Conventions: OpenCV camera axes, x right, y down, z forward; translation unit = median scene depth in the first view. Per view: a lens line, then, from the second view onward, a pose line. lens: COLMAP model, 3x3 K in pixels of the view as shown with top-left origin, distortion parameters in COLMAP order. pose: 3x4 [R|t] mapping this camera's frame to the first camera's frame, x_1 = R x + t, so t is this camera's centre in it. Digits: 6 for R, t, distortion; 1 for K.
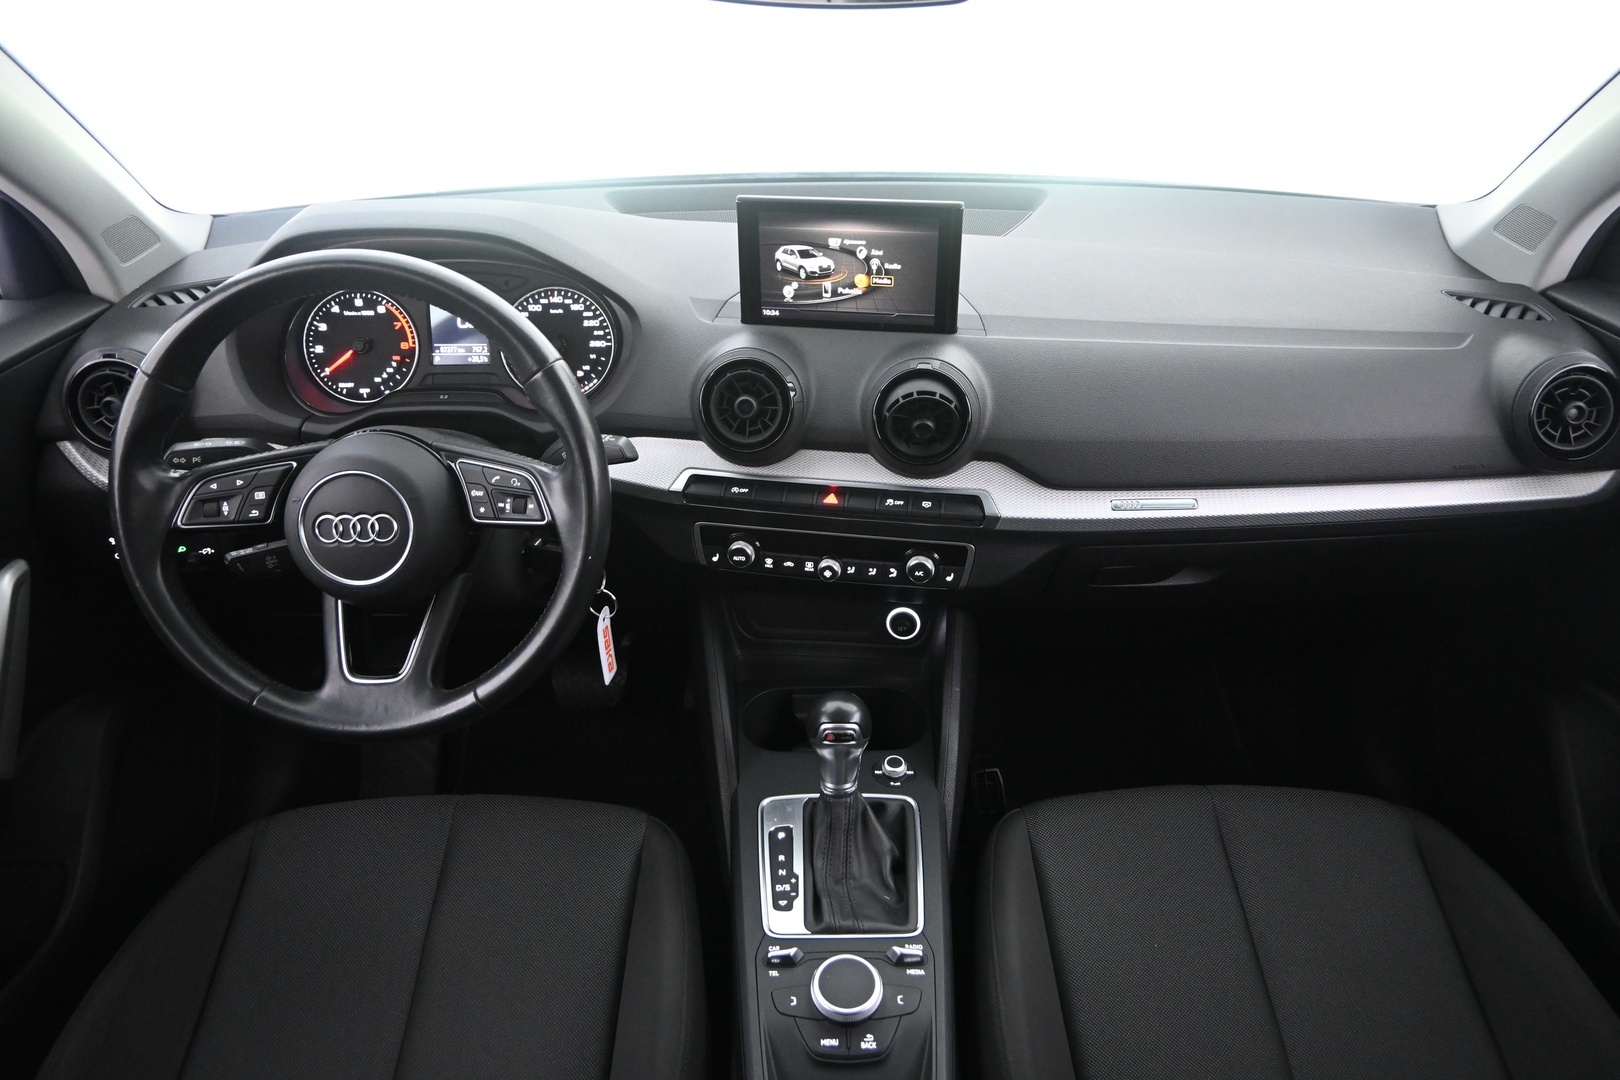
lens RADIAL K [[1115.2, 0, 813.8], [0, 1115.2, 535.4], [0, 0, 1]] dist [-0.005470, 0.008900]
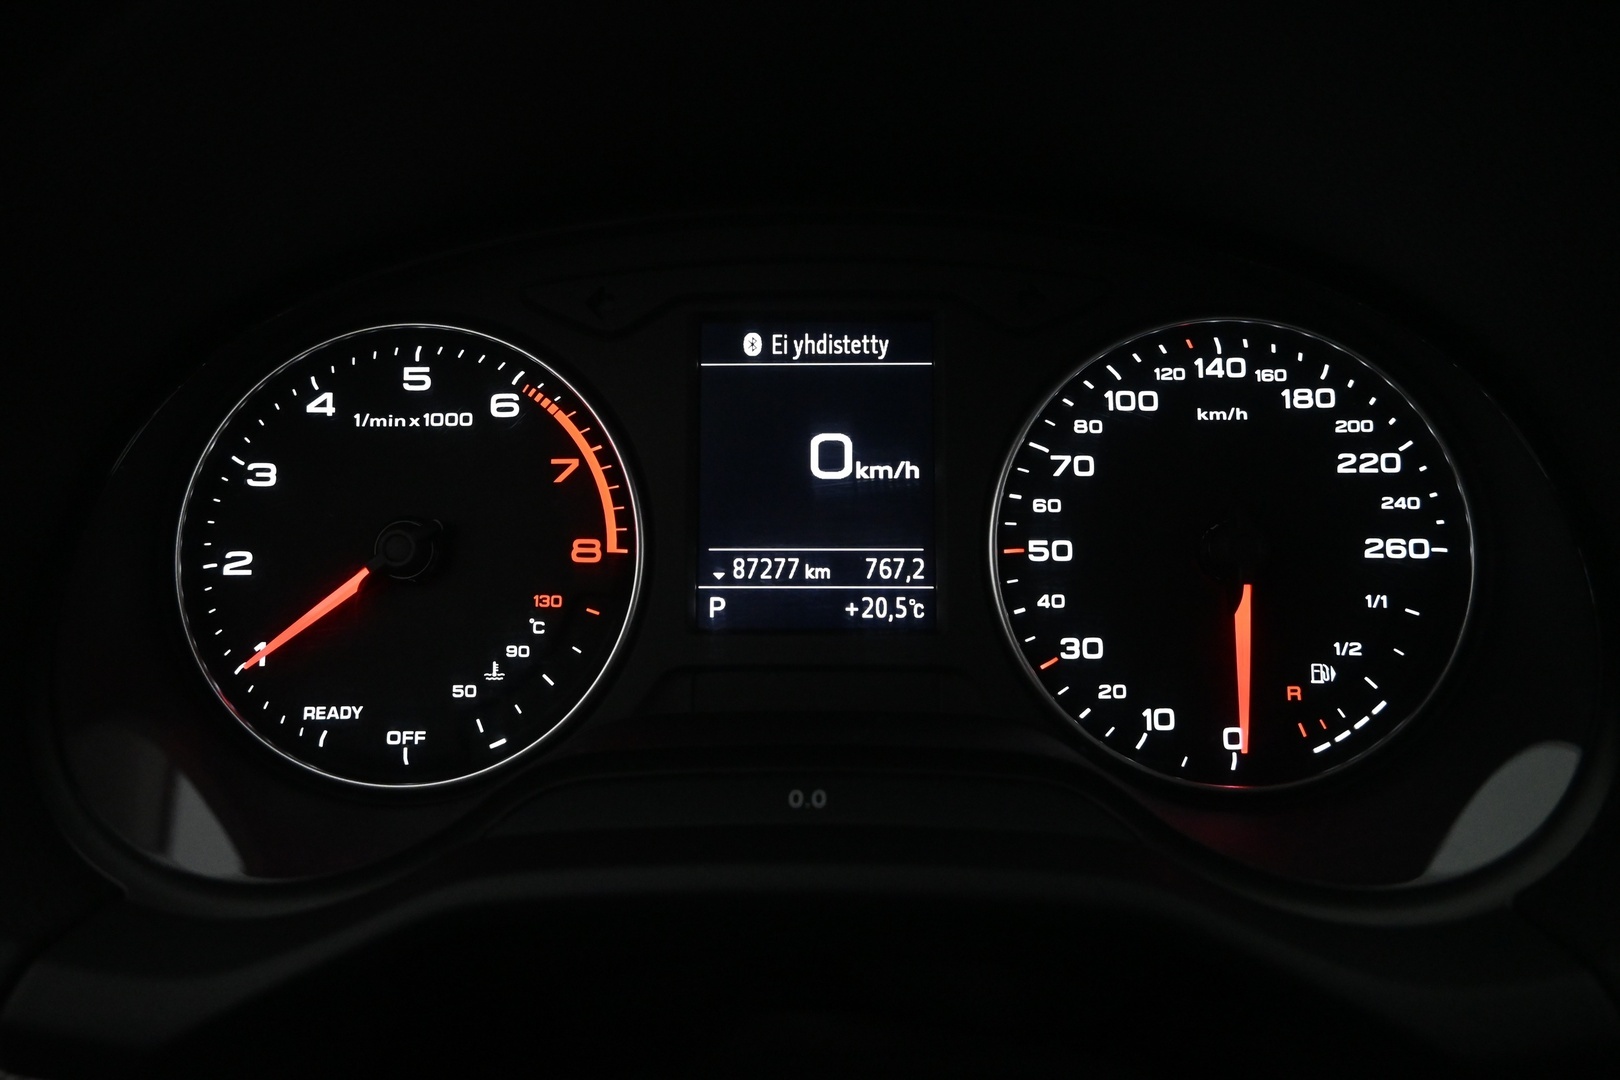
lens RADIAL K [[1115.2, 0, 812.2], [0, 1115.2, 539.7], [0, 0, 1]] dist [-0.005470, 0.008900]
pose [[0.998928, 0.004105, -0.046100, -0.309509], [-0.014654, 0.972865, -0.230908, -0.118605], [0.043901, 0.231336, 0.971883, 0.772508]]
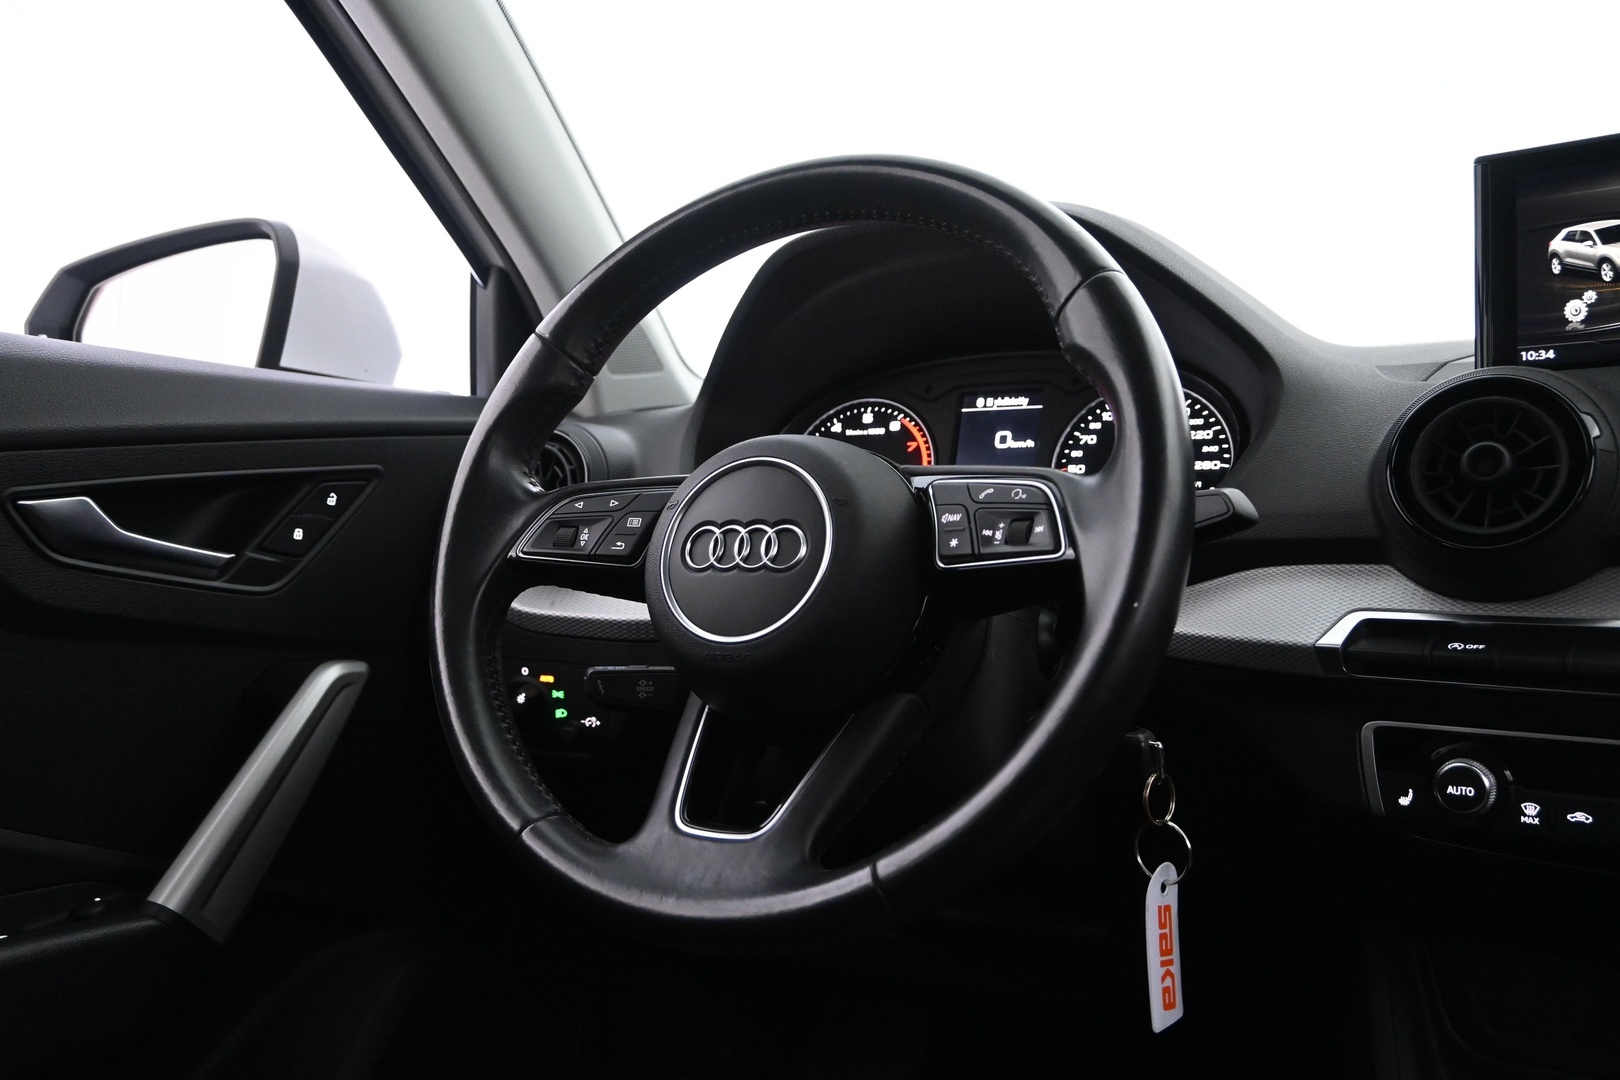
lens RADIAL K [[1320.0, 0, 813.5], [0, 1320.0, 536.5], [0, 0, 1]] dist [0.006981, -0.006393]
pose [[0.876036, 0.000207, -0.482245, -0.034694], [-0.217770, 0.892404, -0.395211, 0.196498], [0.430276, 0.451238, 0.781823, 0.364457]]
